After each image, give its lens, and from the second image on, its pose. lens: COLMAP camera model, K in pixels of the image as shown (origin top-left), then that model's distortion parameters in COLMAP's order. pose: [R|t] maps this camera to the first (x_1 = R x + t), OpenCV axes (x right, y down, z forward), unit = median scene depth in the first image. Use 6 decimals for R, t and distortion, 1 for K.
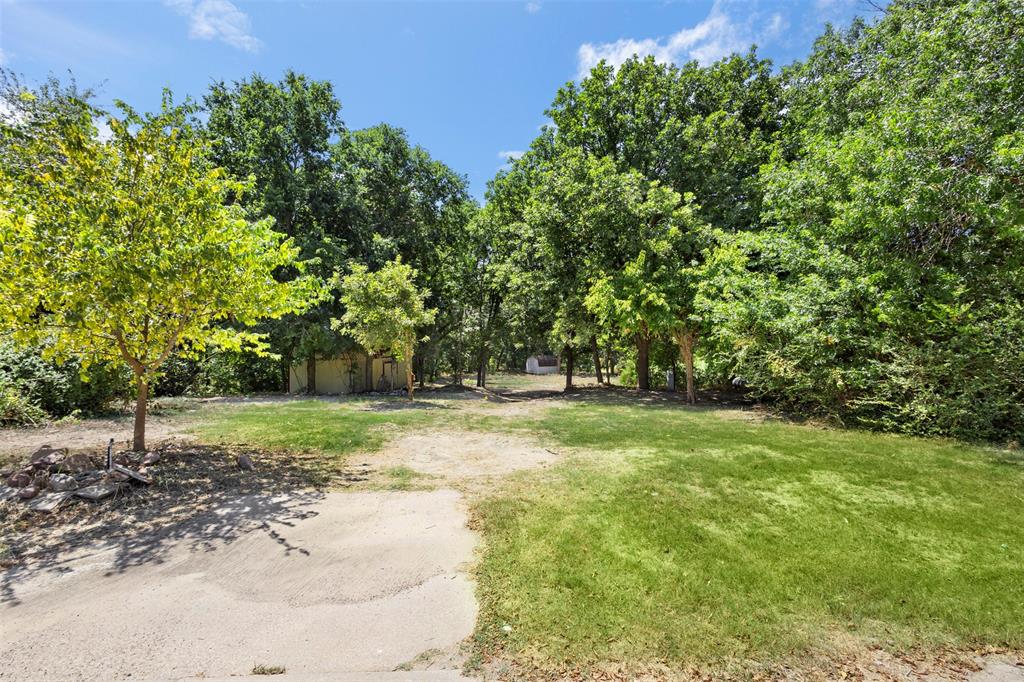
lens RADIAL K [[472.6, 0, 507.3], [0, 472.6, 343.8], [0, 0, 1]] dist [0.008261, -0.000064]
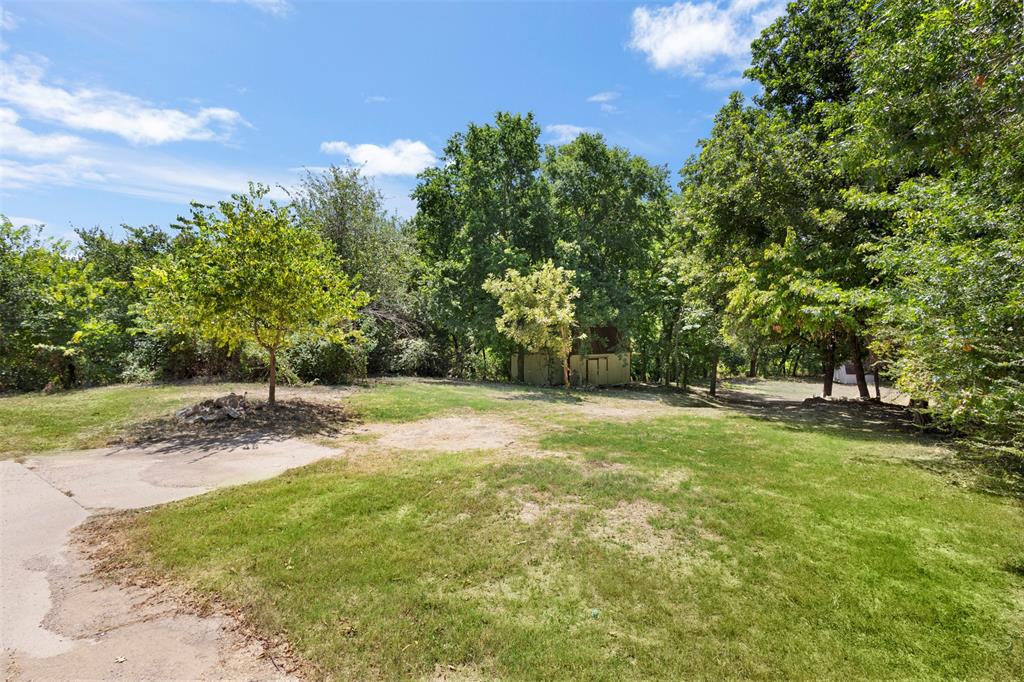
lens RADIAL K [[472.6, 0, 503.4], [0, 472.6, 333.9], [0, 0, 1]] dist [0.008261, -0.000064]
pose [[0.797171, 0.008286, -0.603696, 0.360235], [-0.018432, 0.999774, -0.010617, -0.002017], [0.603472, 0.019591, 0.797144, 0.078744]]
